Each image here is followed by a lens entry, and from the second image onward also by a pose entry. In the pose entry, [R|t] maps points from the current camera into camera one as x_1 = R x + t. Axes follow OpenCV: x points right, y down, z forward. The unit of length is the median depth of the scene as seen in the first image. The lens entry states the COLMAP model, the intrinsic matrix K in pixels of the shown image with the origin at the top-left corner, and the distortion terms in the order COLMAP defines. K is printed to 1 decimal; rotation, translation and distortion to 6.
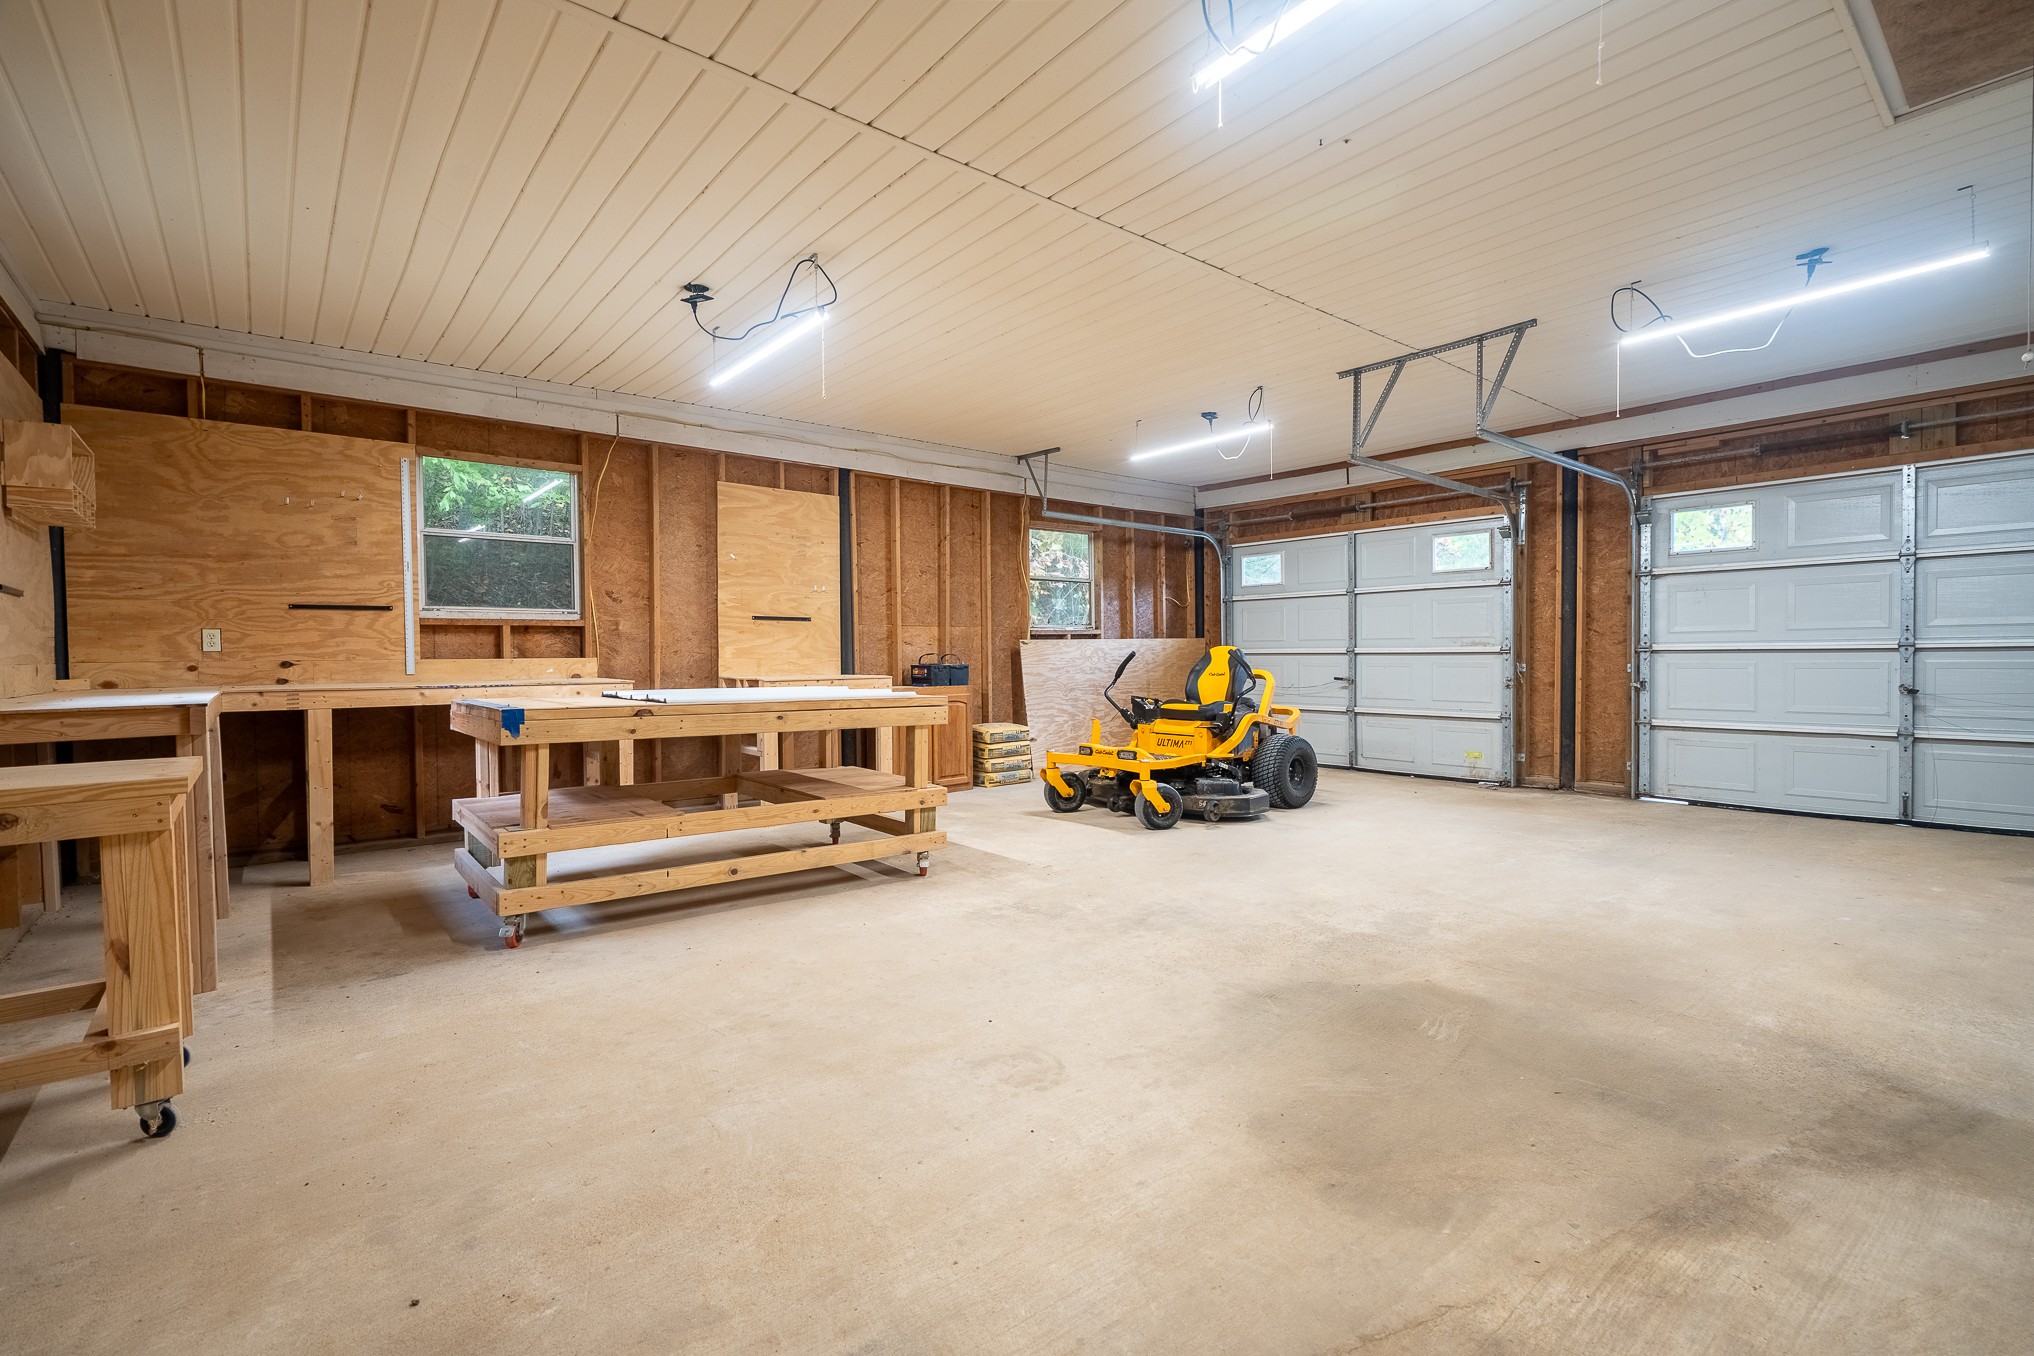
lens RADIAL K [[912.3, 0, 1014.4], [0, 912.3, 674.3], [0, 0, 1]] dist [-0.003008, 0.000446]
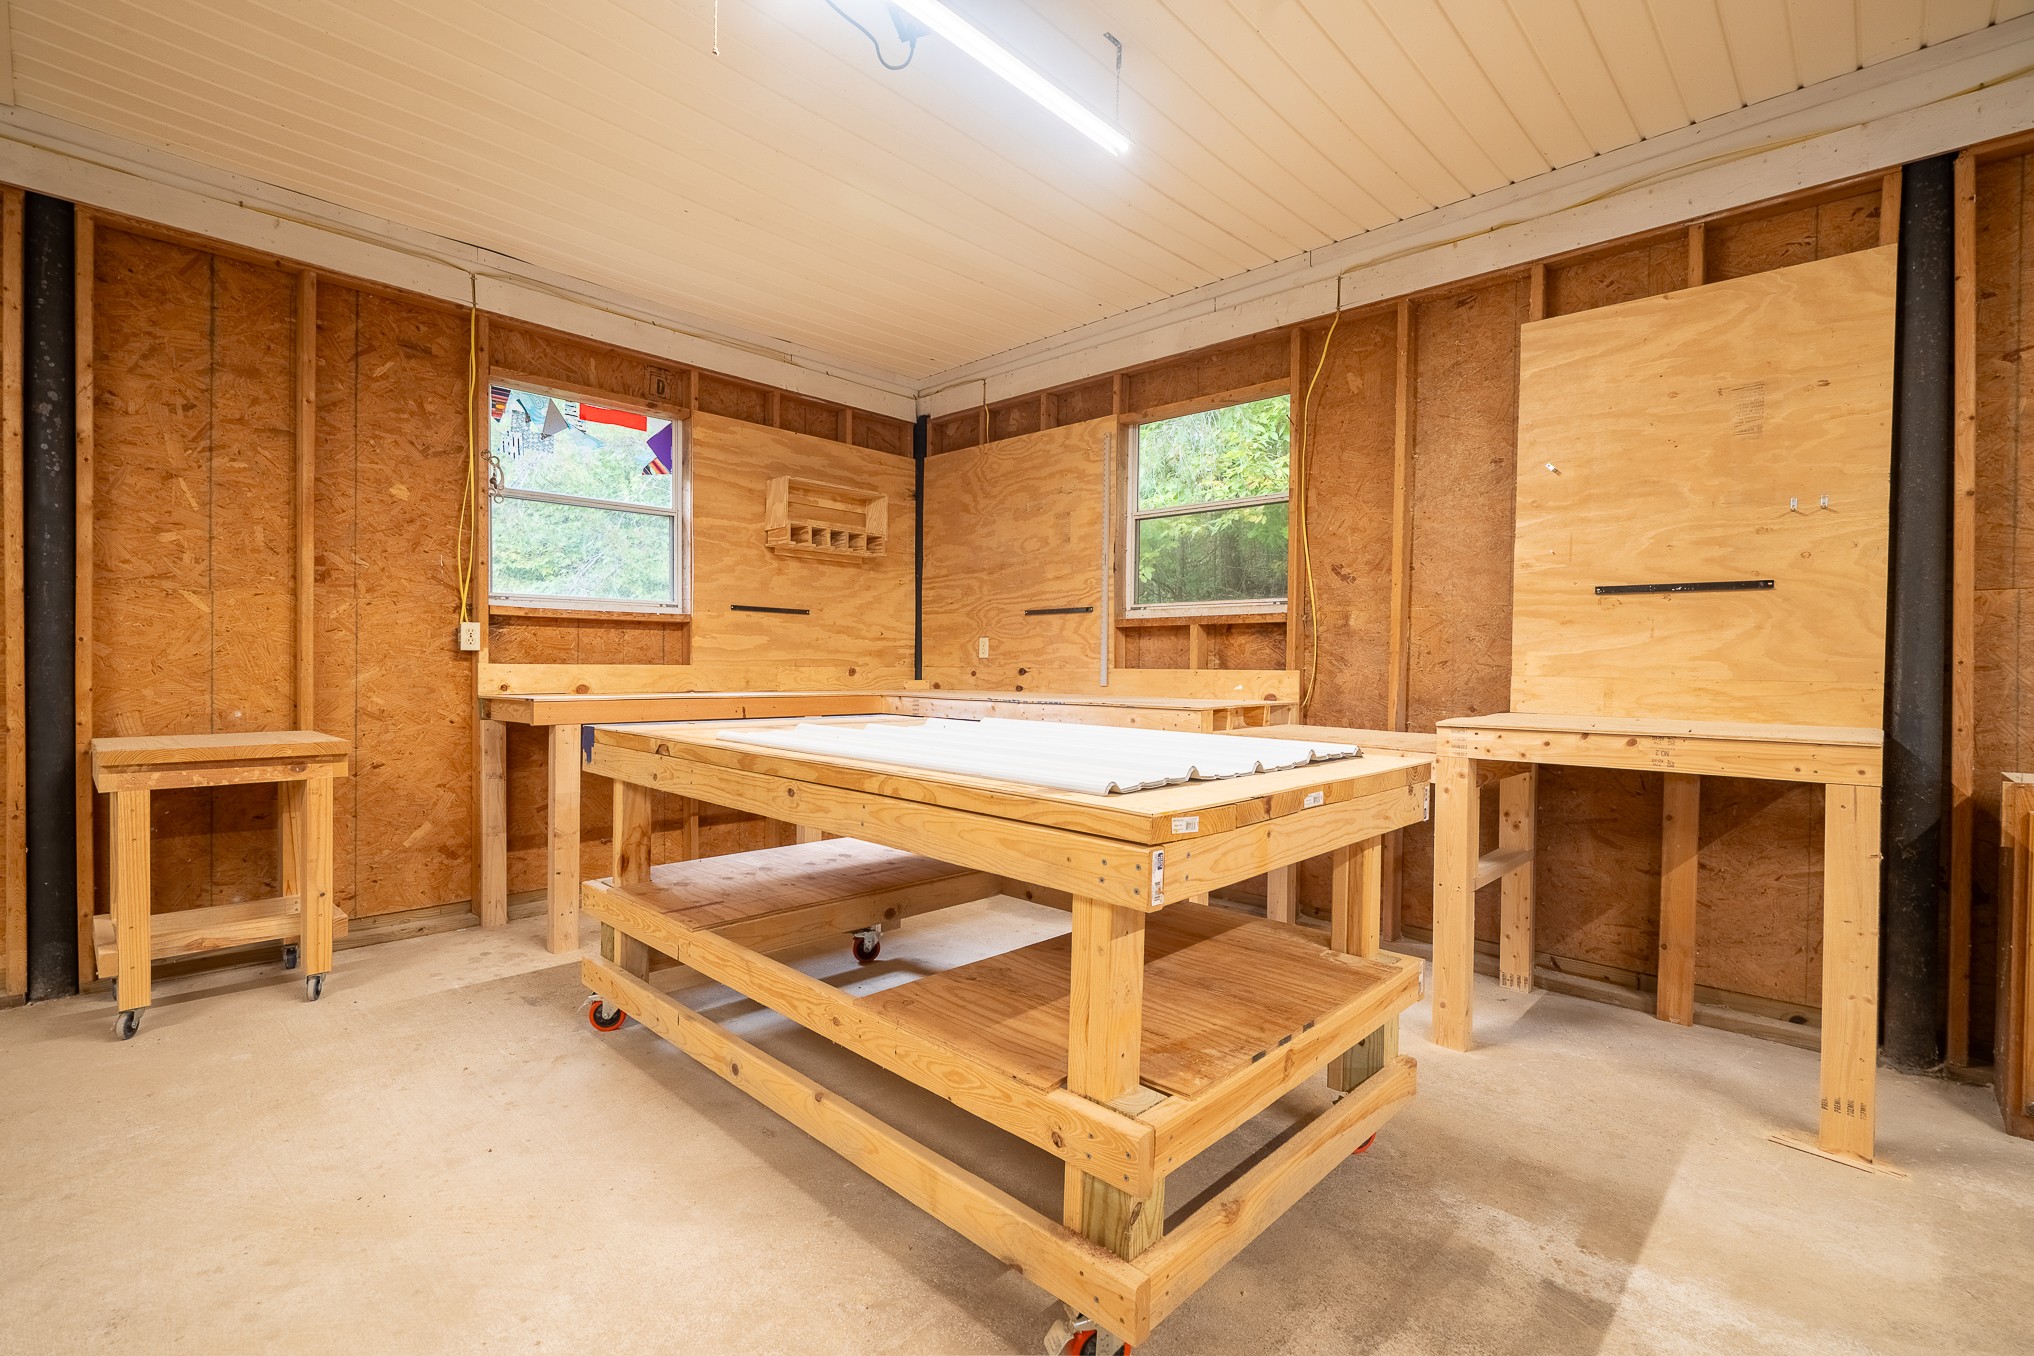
lens RADIAL K [[912.3, 0, 1014.4], [0, 912.3, 674.3], [0, 0, 1]] dist [-0.003008, 0.000446]
pose [[0.123767, 0.016410, -0.992176, 0.177649], [-0.035560, 0.999294, 0.012092, -0.018519], [0.991674, 0.033786, 0.124263, 0.829933]]
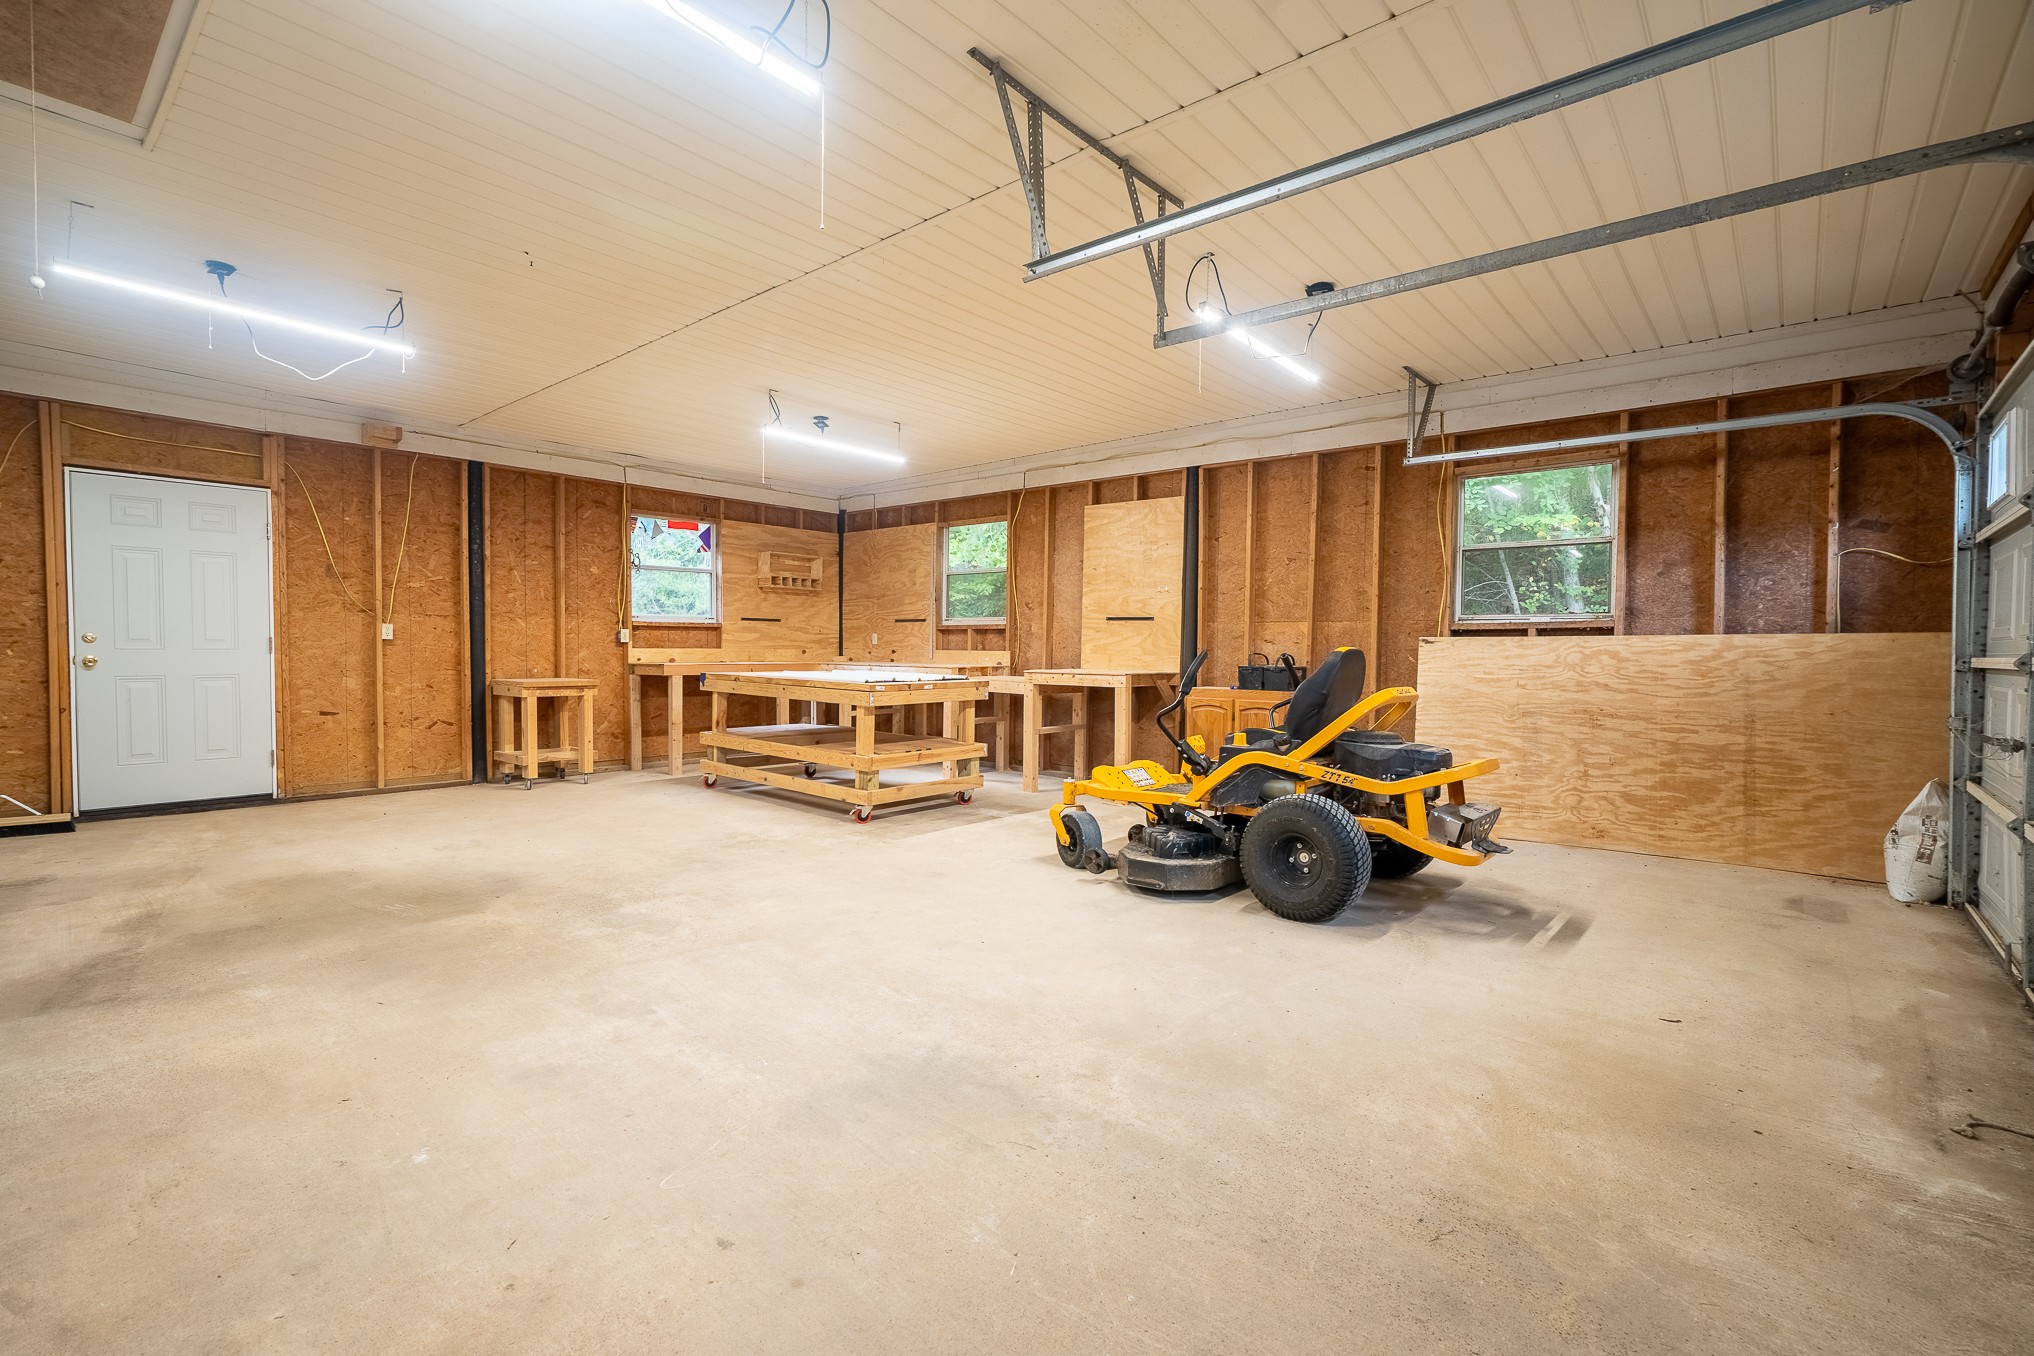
lens RADIAL K [[904.6, 0, 1008.5], [0, 904.6, 673.3], [0, 0, 1]] dist [-0.000843, 0.000096]
pose [[0.167464, 0.037733, -0.985156, 1.051057], [-0.034454, 0.998881, 0.032402, -0.033237], [0.985276, 0.028517, 0.168577, 0.878795]]
